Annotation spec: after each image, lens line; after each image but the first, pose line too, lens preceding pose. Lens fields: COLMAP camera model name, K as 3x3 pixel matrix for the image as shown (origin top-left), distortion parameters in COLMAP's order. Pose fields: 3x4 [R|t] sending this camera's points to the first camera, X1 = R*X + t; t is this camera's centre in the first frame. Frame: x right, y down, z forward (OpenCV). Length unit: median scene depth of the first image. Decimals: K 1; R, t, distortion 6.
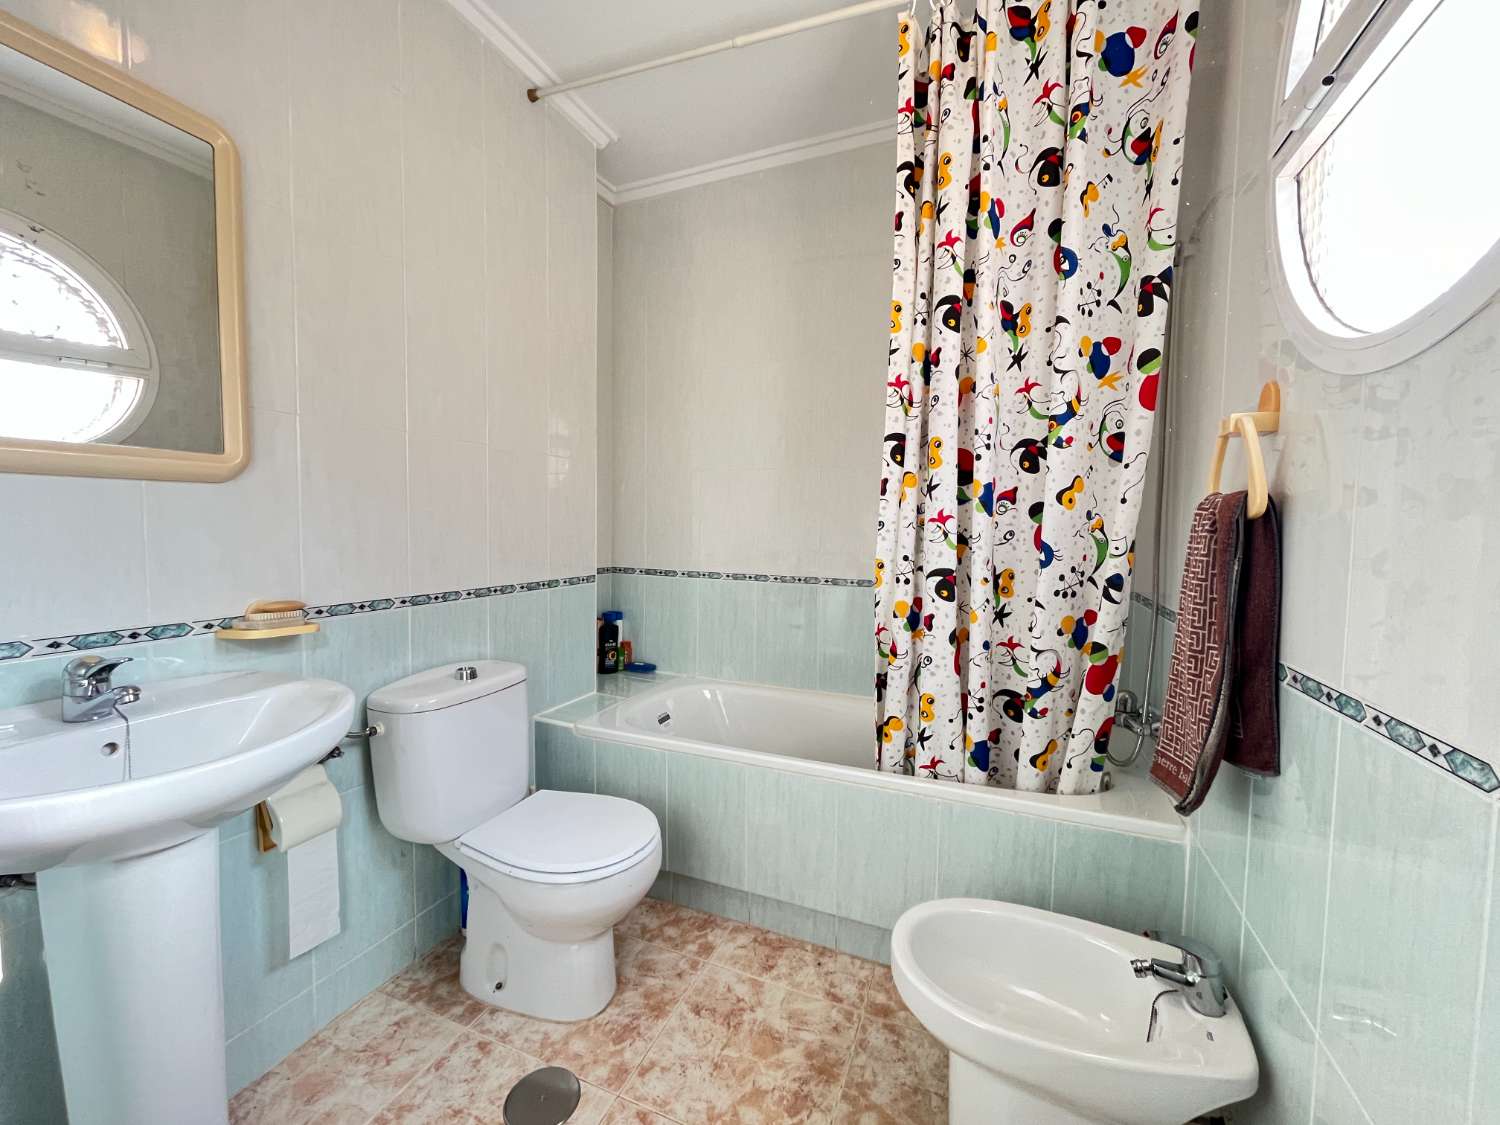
lens RADIAL K [[608.7, 0, 749.2], [0, 608.7, 561.3], [0, 0, 1]] dist [-0.003906, -0.000878]
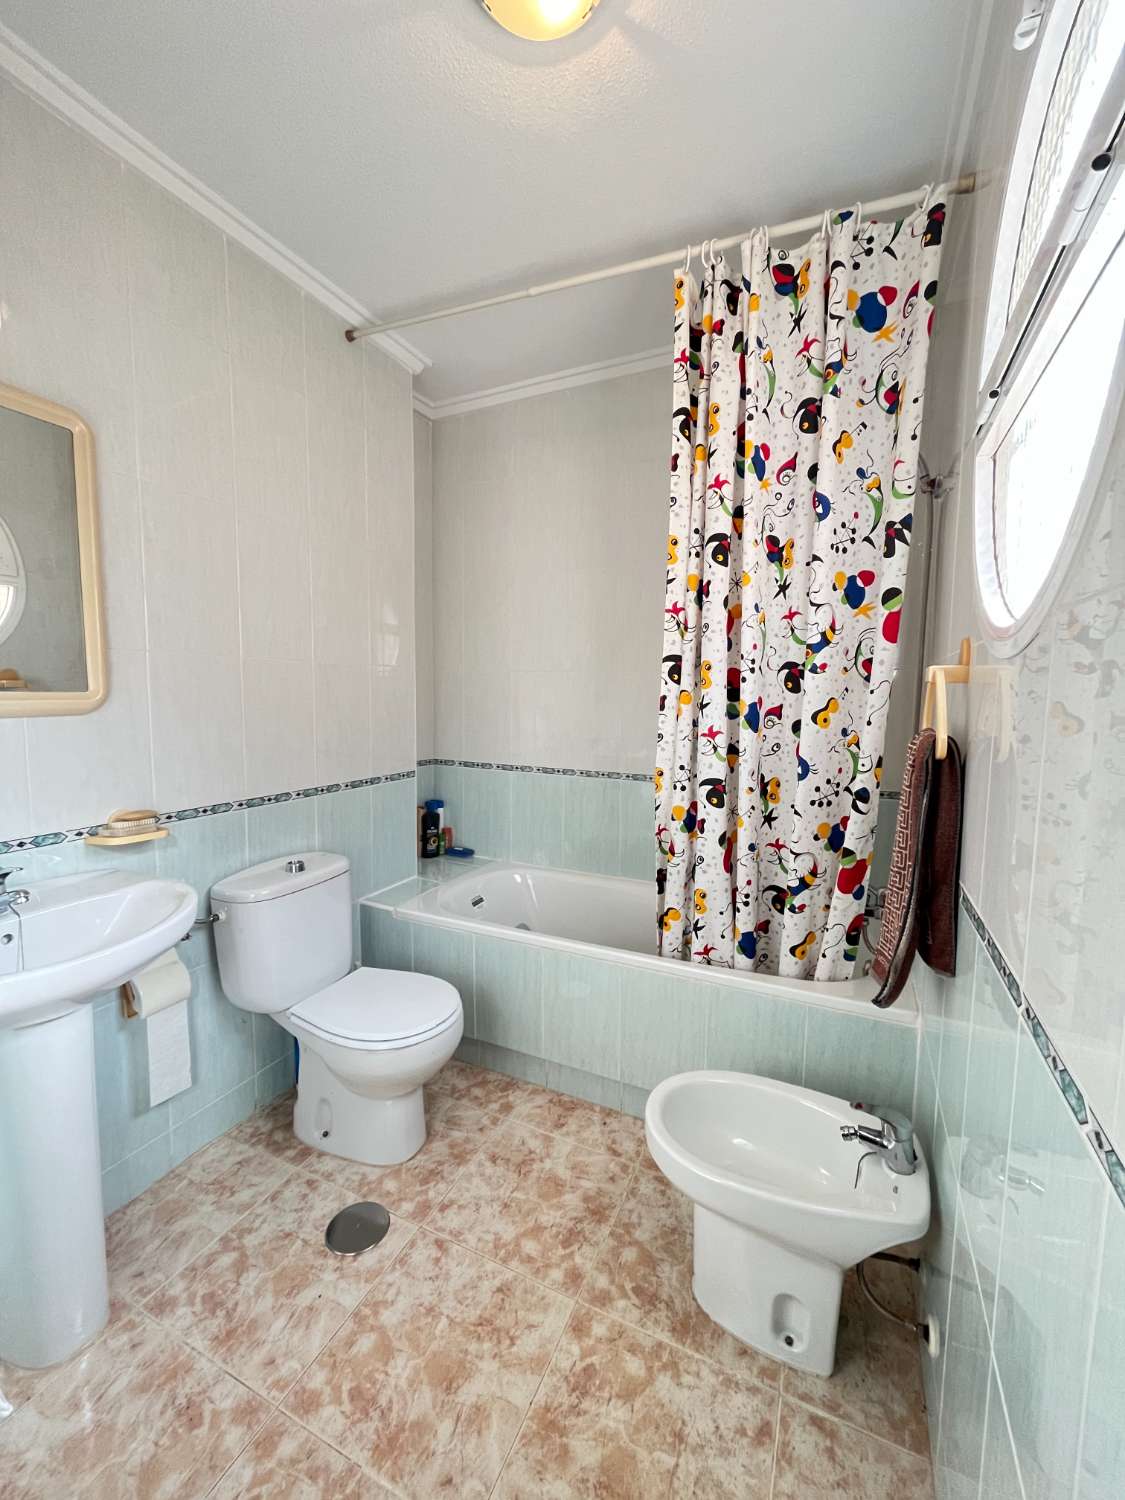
lens RADIAL K [[610.6, 0, 566.2], [0, 610.6, 749.0], [0, 0, 1]] dist [-0.004692, 0.000880]
pose [[0.999115, 0.001729, -0.042015, 0.100116], [-0.000319, 0.999437, 0.033546, -0.081766], [0.042050, -0.033503, 0.998554, -0.128506]]
